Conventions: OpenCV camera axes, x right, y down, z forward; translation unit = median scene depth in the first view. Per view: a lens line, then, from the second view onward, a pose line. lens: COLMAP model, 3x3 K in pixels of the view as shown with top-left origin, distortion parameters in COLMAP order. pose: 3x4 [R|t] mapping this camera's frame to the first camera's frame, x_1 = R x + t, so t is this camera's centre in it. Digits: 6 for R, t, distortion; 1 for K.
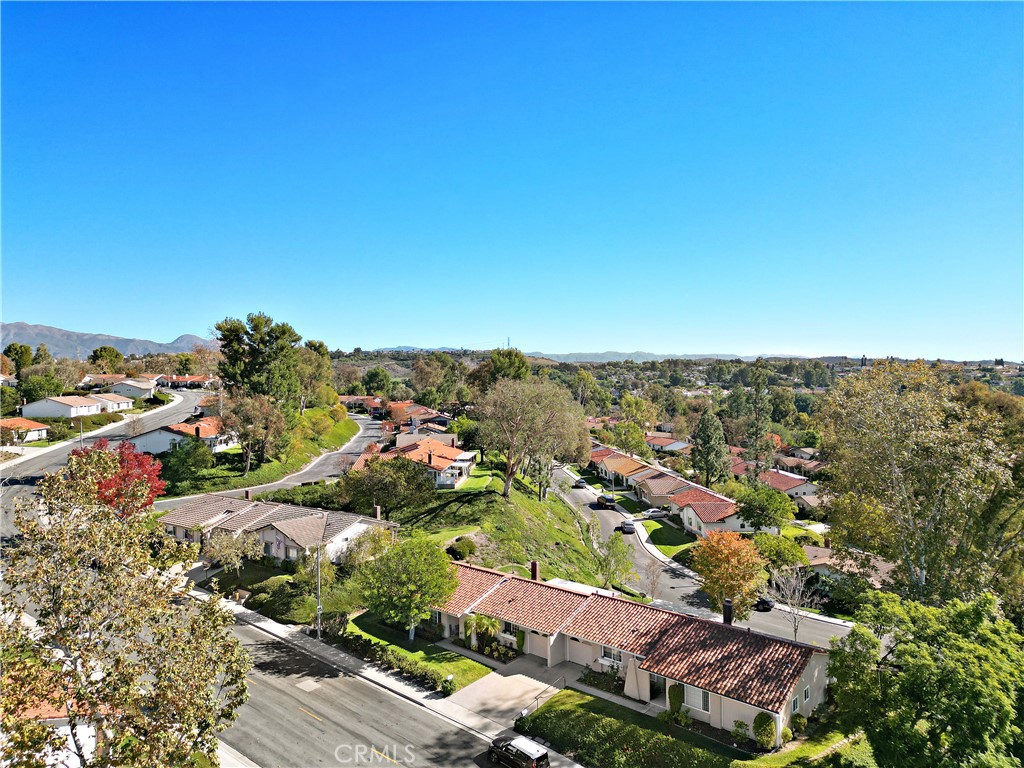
lens RADIAL K [[719.8, 0, 505.1], [0, 719.8, 383.3], [0, 0, 1]] dist [0.039404, -0.010966]
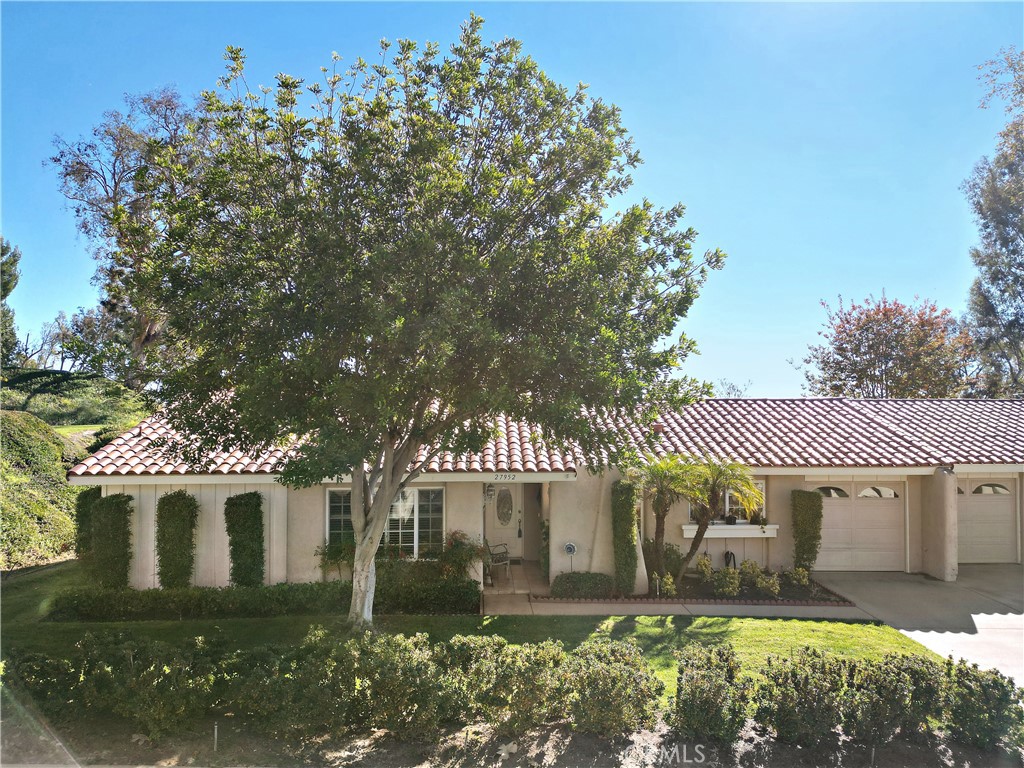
lens RADIAL K [[719.8, 0, 507.3], [0, 719.8, 415.5], [0, 0, 1]] dist [0.039404, -0.010966]
pose [[0.714158, 0.030004, 0.699342, -0.249441], [0.009987, 0.998543, -0.053038, 0.316988], [-0.699914, 0.044862, 0.712817, 0.853707]]
